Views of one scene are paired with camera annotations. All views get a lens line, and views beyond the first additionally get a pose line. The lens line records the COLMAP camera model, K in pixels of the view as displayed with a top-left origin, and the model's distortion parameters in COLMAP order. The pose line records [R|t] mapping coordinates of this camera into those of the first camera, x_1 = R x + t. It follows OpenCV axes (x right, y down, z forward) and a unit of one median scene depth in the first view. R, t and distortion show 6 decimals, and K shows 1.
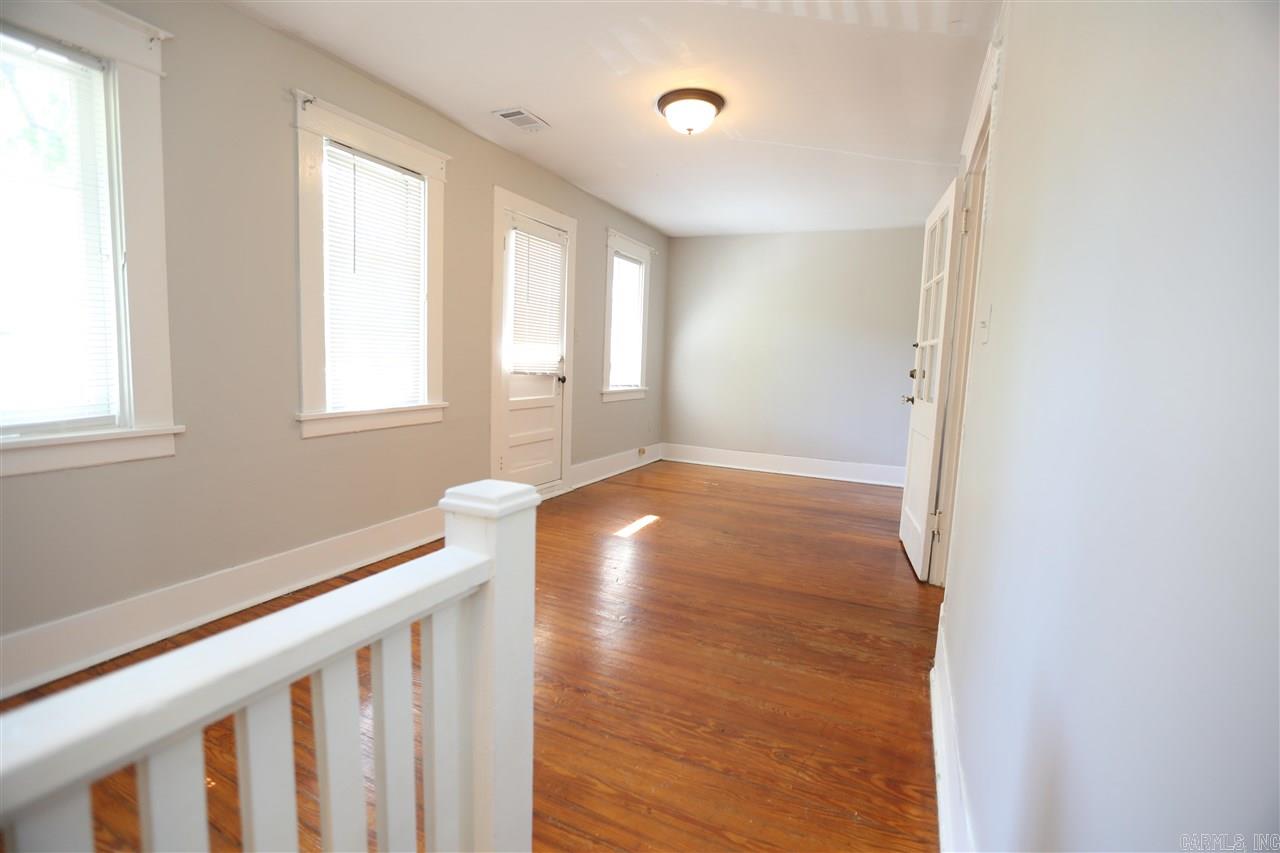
lens RADIAL K [[581.1, 0, 639.3], [0, 581.1, 424.7], [0, 0, 1]] dist [-0.048695, 0.015342]
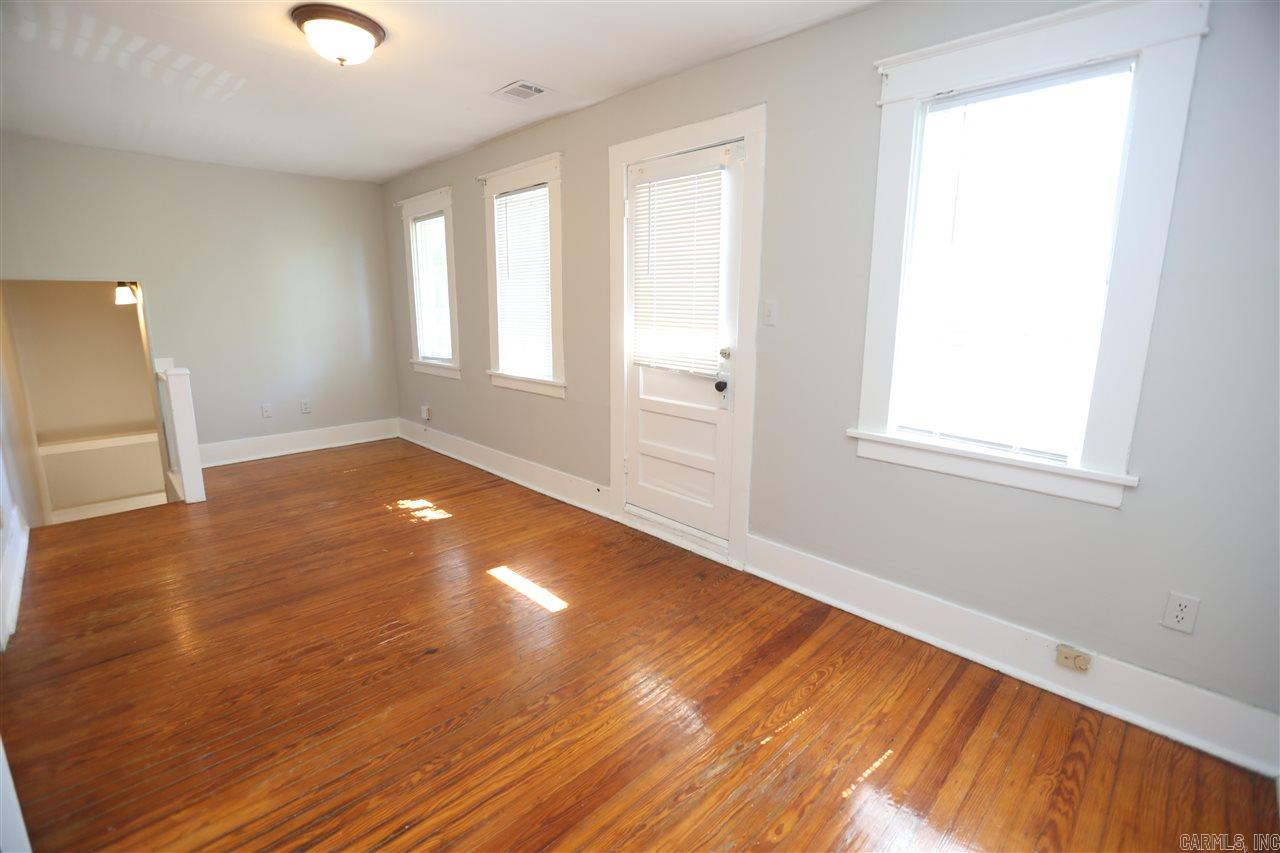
lens RADIAL K [[581.1, 0, 639.3], [0, 581.1, 424.7], [0, 0, 1]] dist [-0.048695, 0.015342]
pose [[-0.346081, 0.150210, -0.926102, 0.674704], [-0.130837, 0.969728, 0.206179, -0.215265], [0.929037, 0.192523, -0.315952, 1.561101]]
